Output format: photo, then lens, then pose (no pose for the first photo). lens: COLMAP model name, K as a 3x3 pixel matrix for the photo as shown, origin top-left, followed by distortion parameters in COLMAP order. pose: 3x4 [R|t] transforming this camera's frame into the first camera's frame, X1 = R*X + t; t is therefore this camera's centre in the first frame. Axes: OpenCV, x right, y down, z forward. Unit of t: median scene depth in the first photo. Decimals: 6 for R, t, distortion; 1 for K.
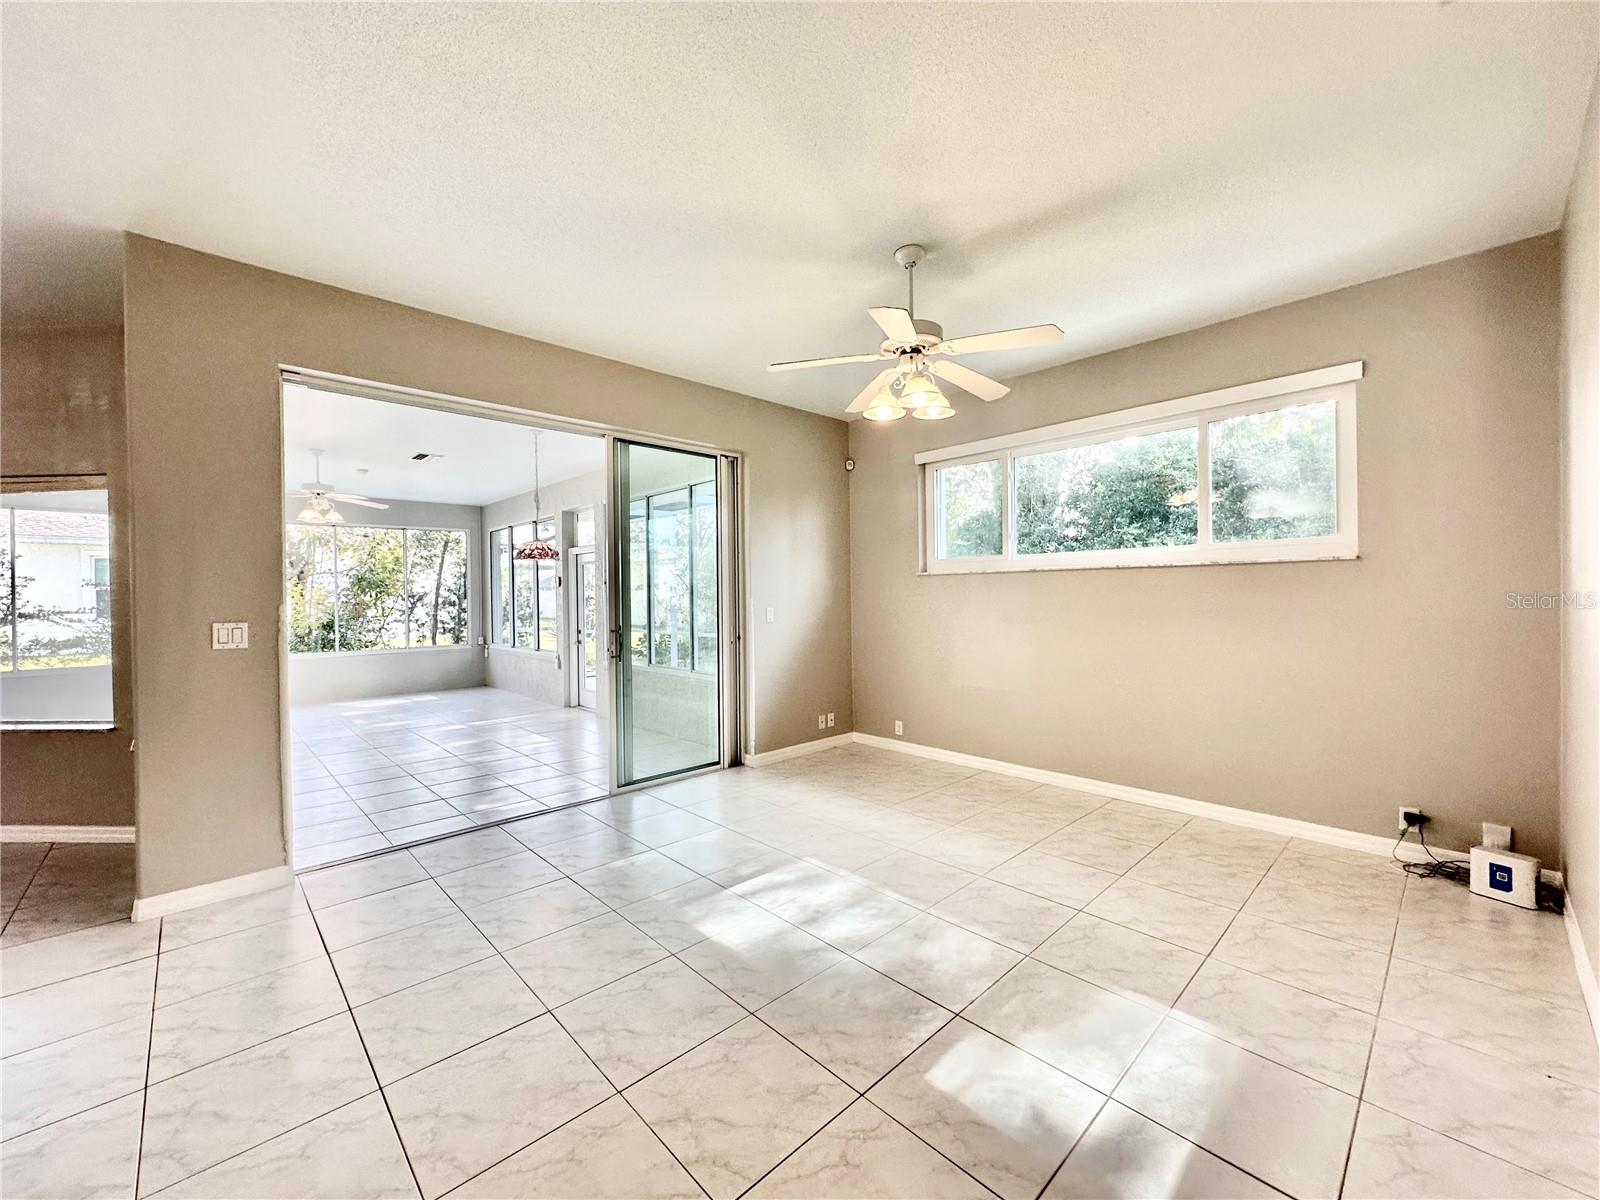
lens RADIAL K [[637.9, 0, 800.1], [0, 637.9, 597.9], [0, 0, 1]] dist [-0.002523, 0.001221]
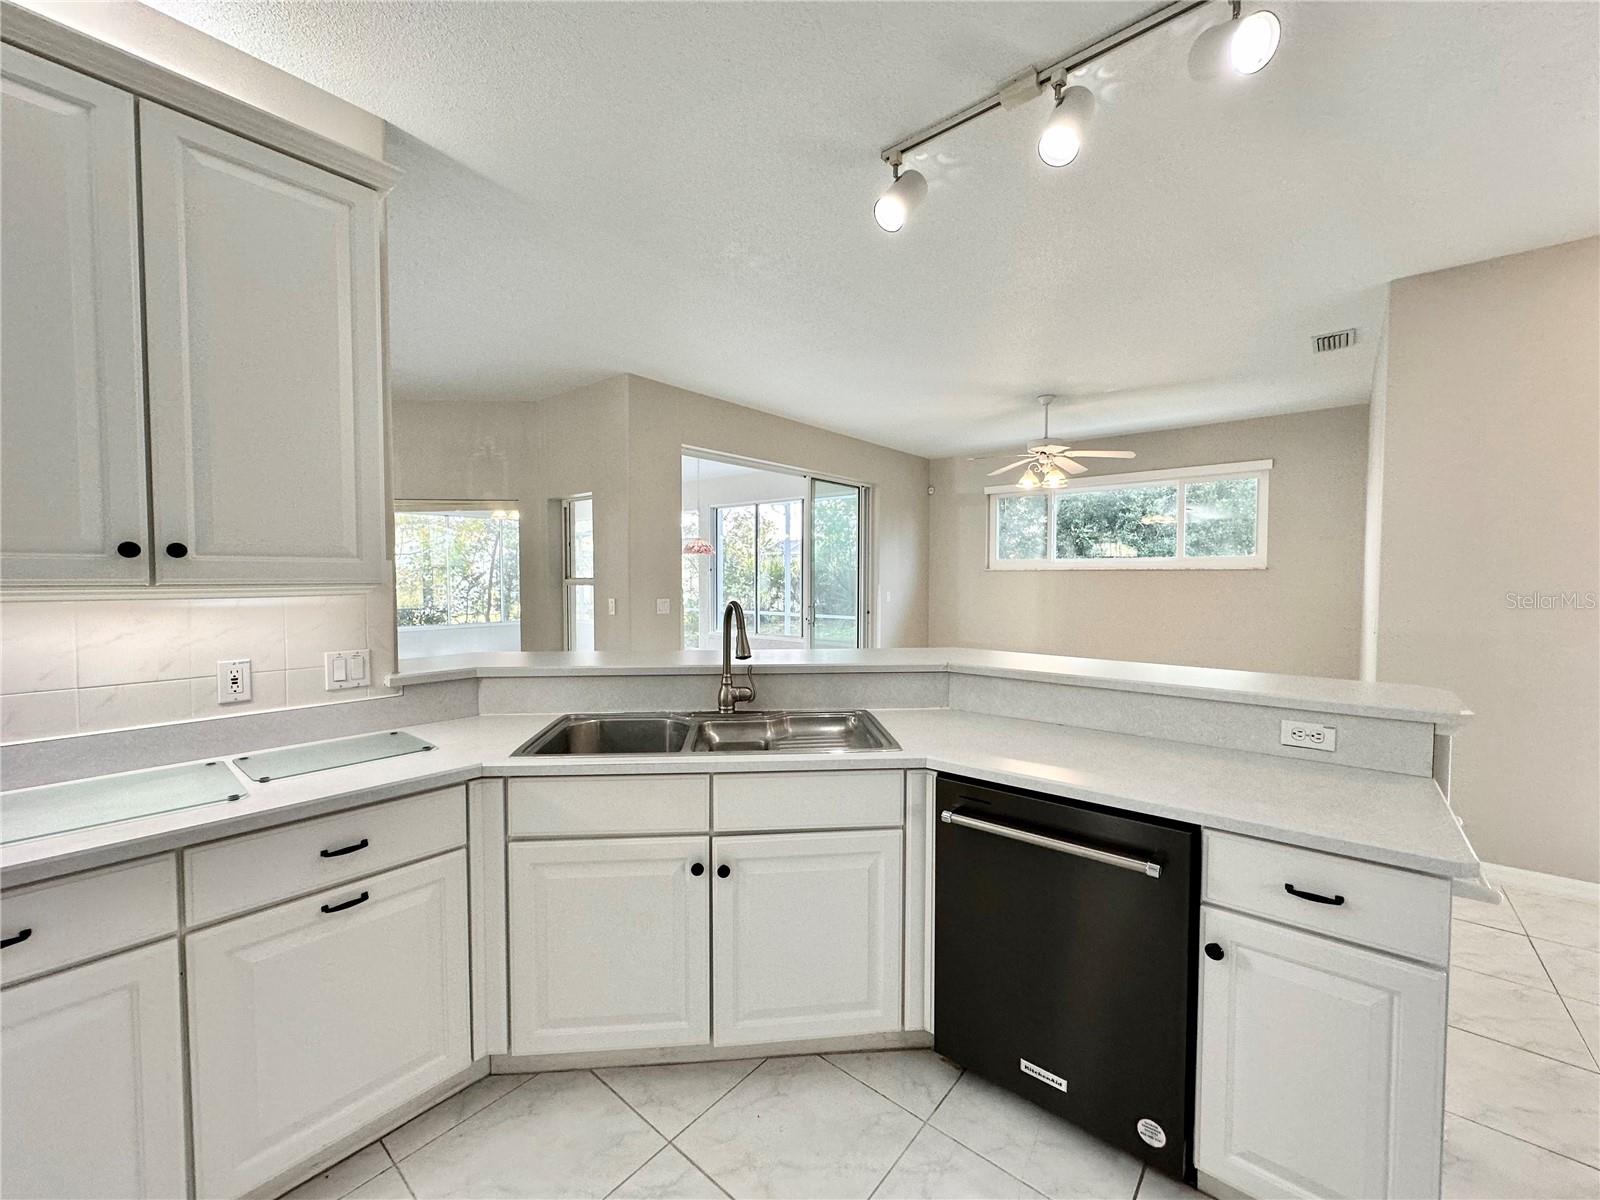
lens RADIAL K [[637.9, 0, 803.4], [0, 637.9, 601.6], [0, 0, 1]] dist [-0.002523, 0.001221]
pose [[0.993623, 0.008818, 0.112408, -0.358013], [-0.012711, 0.999342, 0.033962, -0.007973], [-0.112035, -0.035174, 0.993082, -0.372376]]
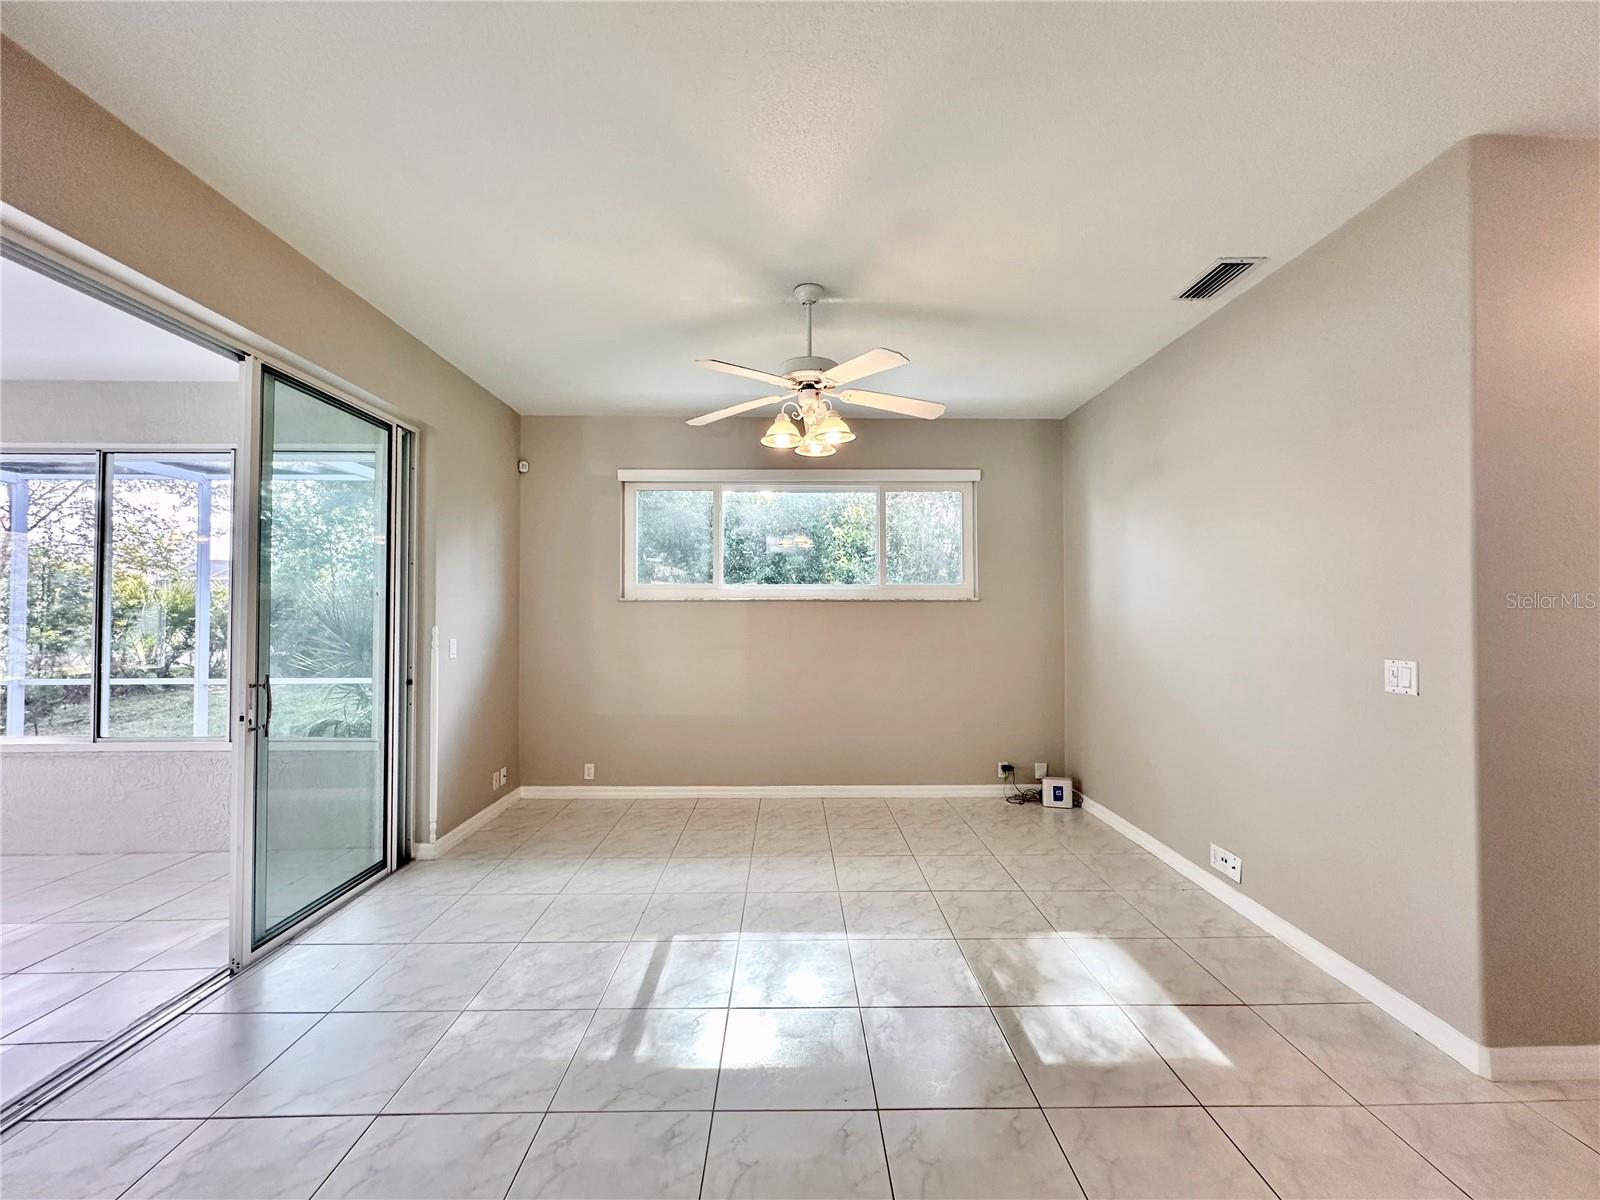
lens RADIAL K [[637.9, 0, 799.2], [0, 637.9, 600.6], [0, 0, 1]] dist [-0.002523, 0.001221]
pose [[0.675152, 0.024608, 0.737268, -0.291886], [-0.004011, 0.999551, -0.029689, -0.008592], [-0.737668, 0.017088, 0.674947, 0.169643]]
